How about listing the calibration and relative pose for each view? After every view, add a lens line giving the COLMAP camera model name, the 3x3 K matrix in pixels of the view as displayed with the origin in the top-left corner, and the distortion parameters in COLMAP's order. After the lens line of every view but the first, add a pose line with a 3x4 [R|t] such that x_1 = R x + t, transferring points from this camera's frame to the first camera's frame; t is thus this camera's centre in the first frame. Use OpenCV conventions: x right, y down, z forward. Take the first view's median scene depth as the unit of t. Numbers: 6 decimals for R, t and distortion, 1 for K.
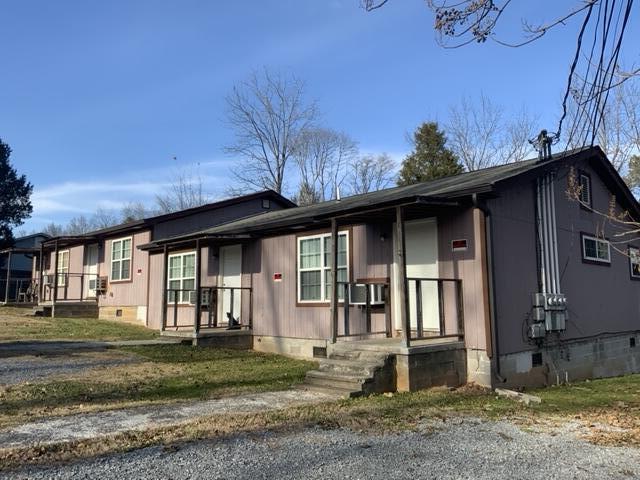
lens RADIAL K [[528.1, 0, 318.7], [0, 528.1, 240.7], [0, 0, 1]] dist [0.060232, -0.002423]
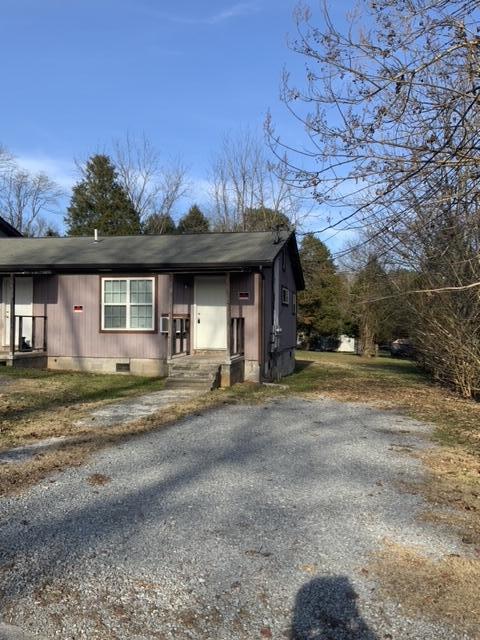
lens RADIAL K [[528.1, 0, 241.3], [0, 528.1, 320.3], [0, 0, 1]] dist [0.060232, -0.002423]
pose [[0.834591, 0.015144, 0.550661, -0.459153], [-0.078199, 0.992756, 0.091218, -0.046945], [-0.545291, -0.119191, 0.829730, -0.230416]]
